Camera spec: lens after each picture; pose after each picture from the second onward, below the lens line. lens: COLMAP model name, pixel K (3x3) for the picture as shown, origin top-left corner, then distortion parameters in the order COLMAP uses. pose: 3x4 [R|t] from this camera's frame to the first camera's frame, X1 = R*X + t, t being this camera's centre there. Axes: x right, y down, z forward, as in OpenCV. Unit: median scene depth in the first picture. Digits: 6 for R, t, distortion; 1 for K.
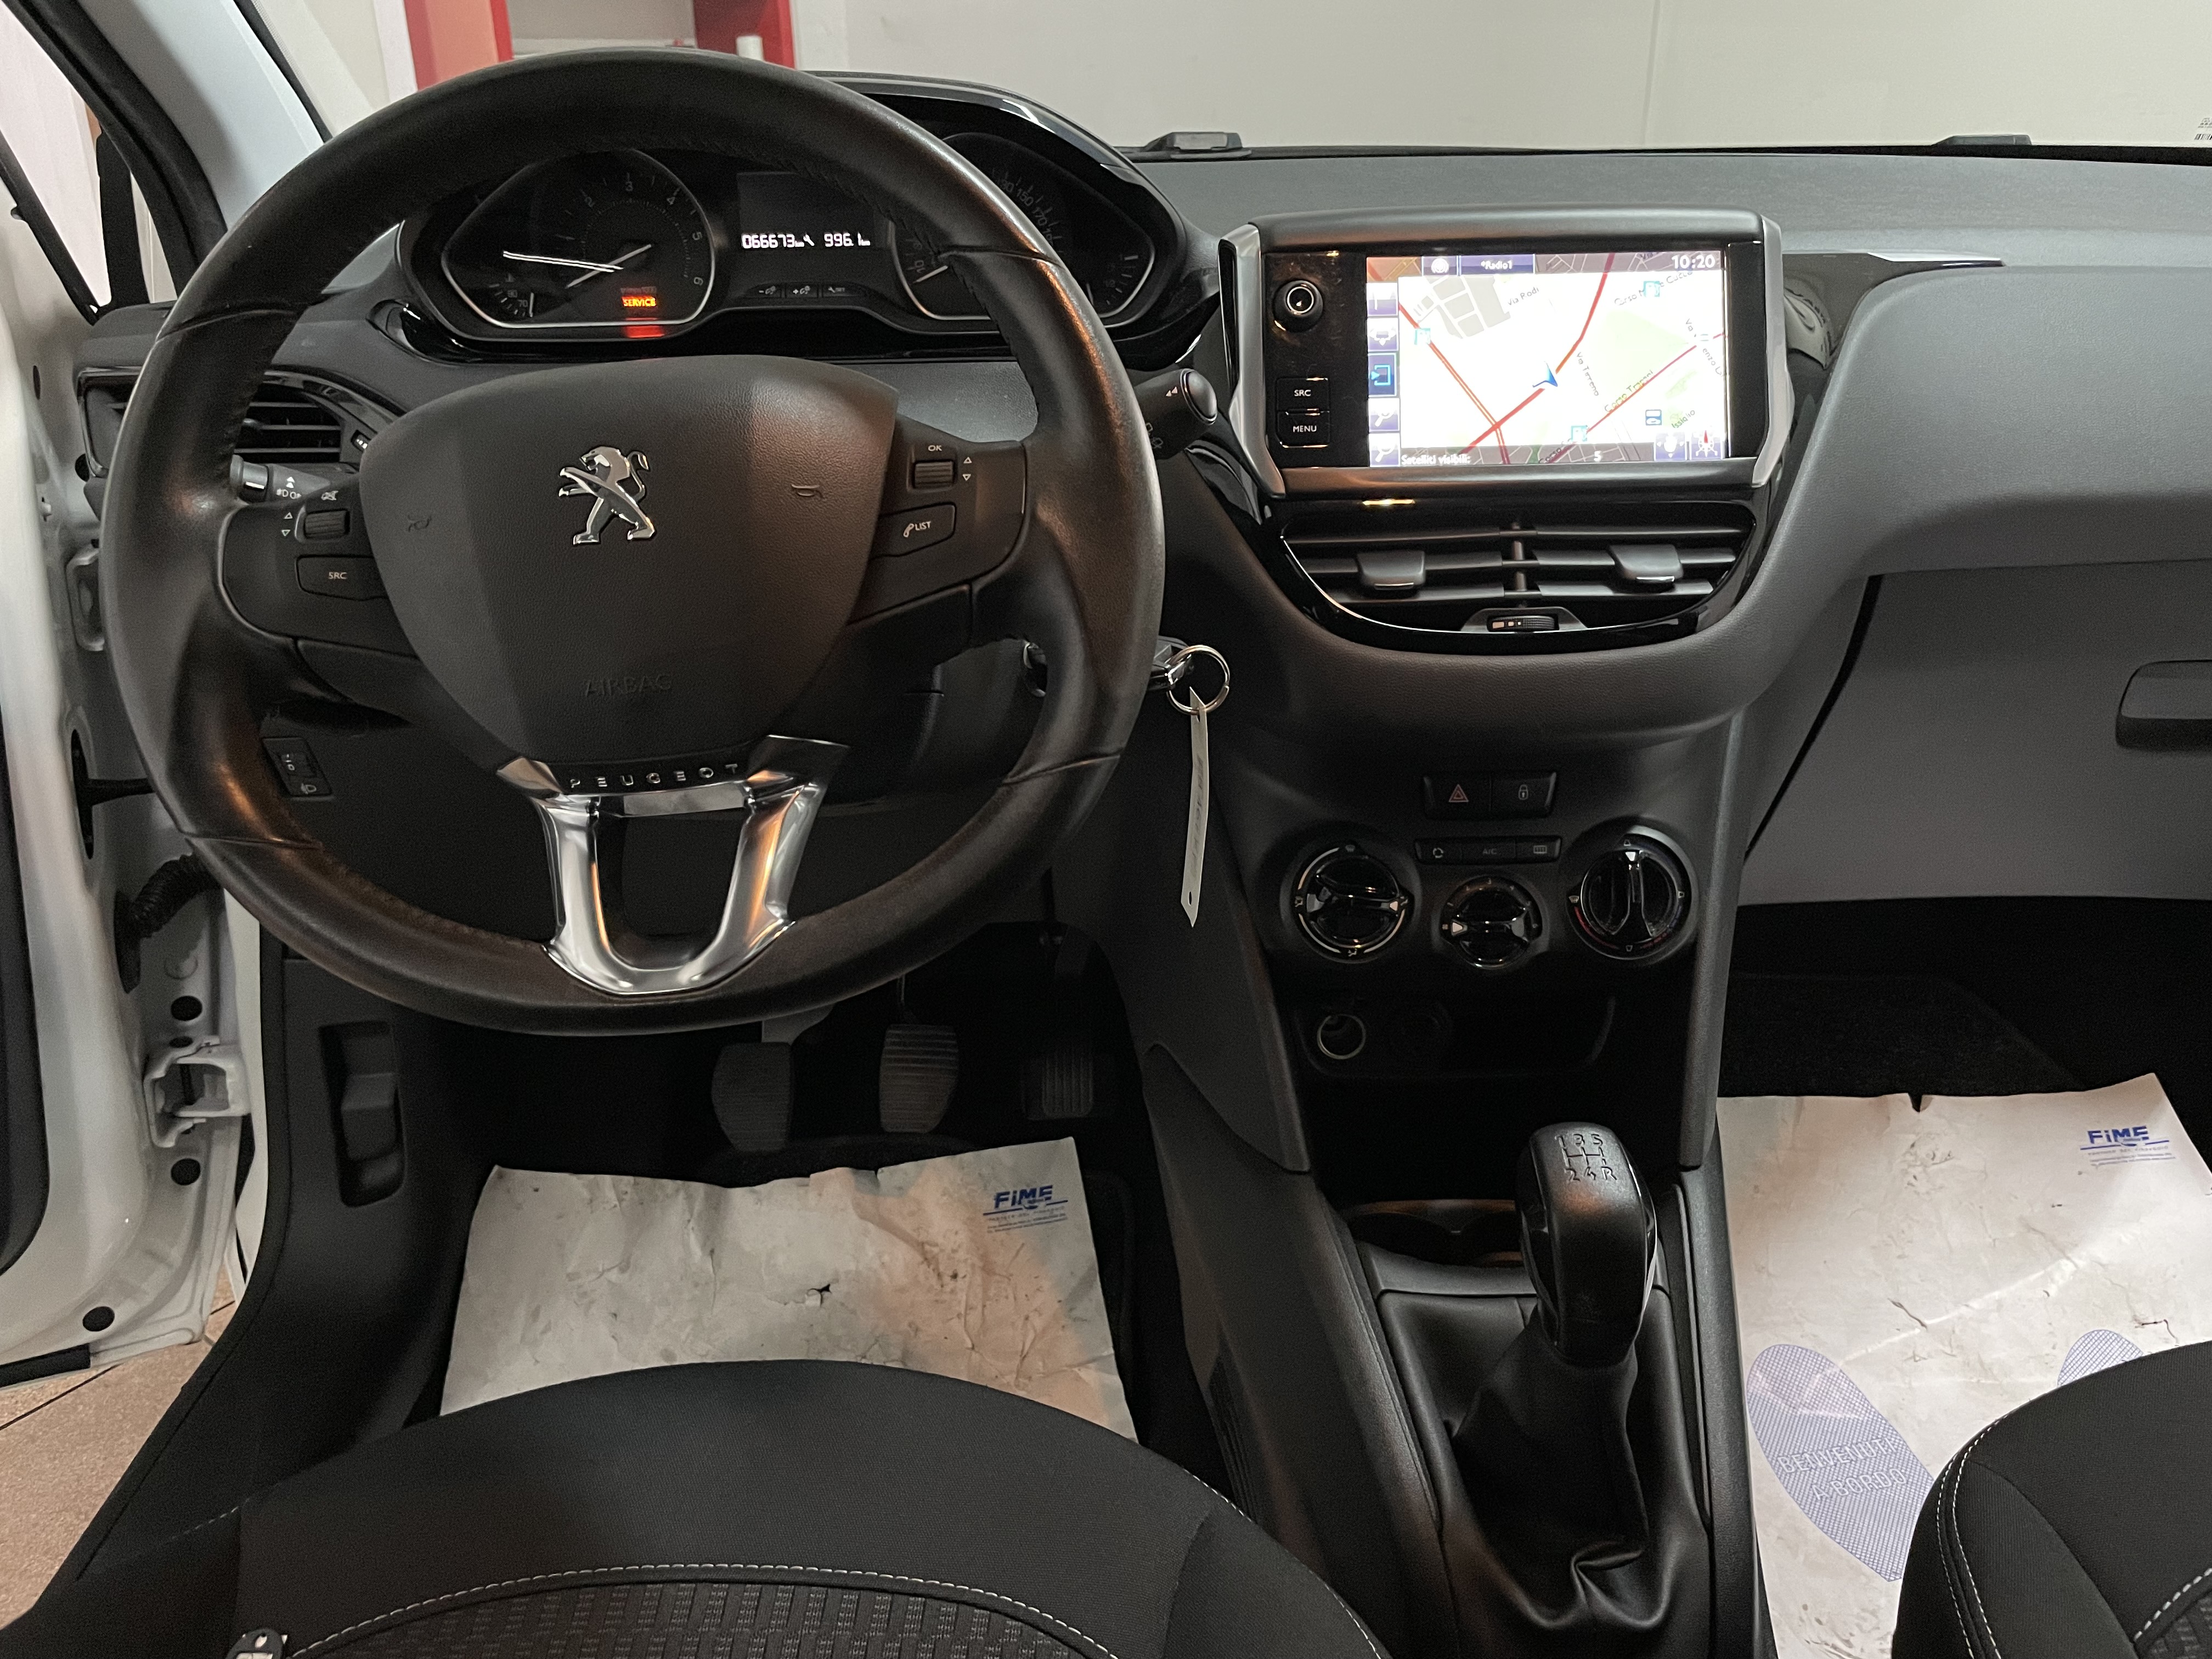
lens RADIAL K [[1680.8, 0, 1110.4], [0, 1680.8, 819.0], [0, 0, 1]] dist [0.004725, -0.009429]
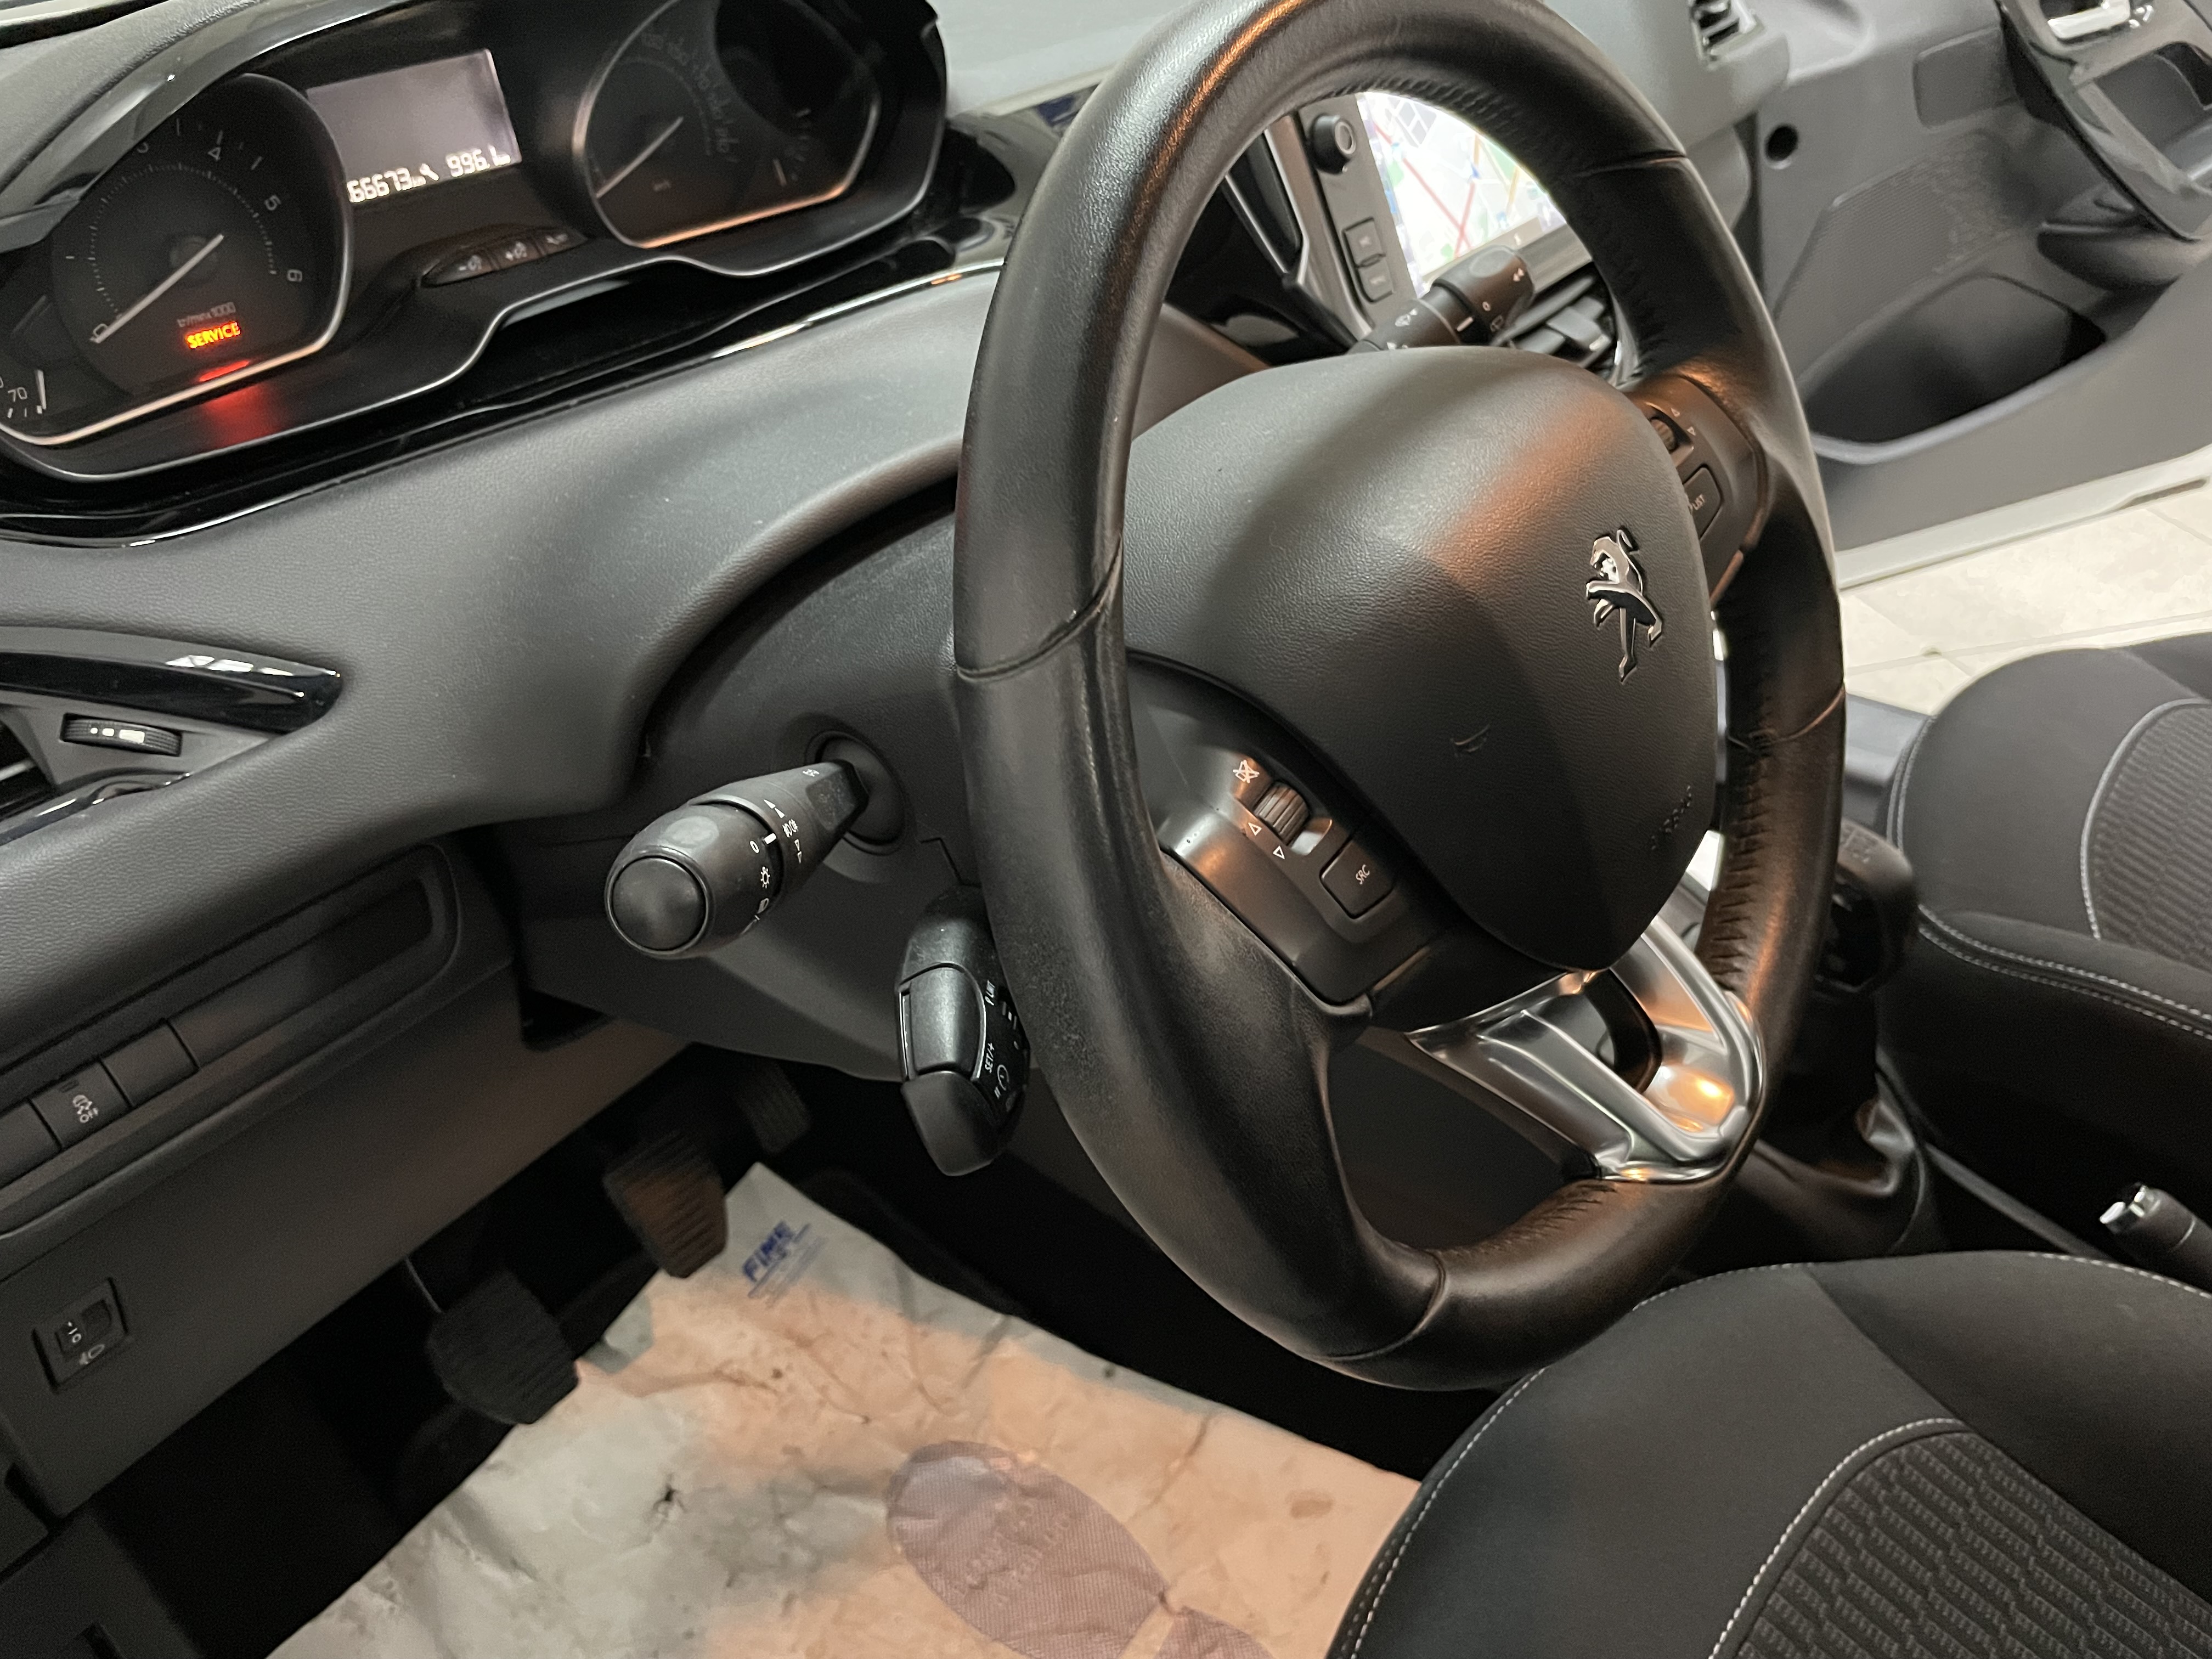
lens RADIAL K [[1680.8, 0, 1109.6], [0, 1680.8, 824.6], [0, 0, 1]] dist [0.004725, -0.009429]
pose [[0.622355, -0.445756, 0.643410, -0.683189], [0.332321, 0.894714, 0.298413, -0.286166], [-0.708687, 0.028100, 0.704963, 0.468208]]
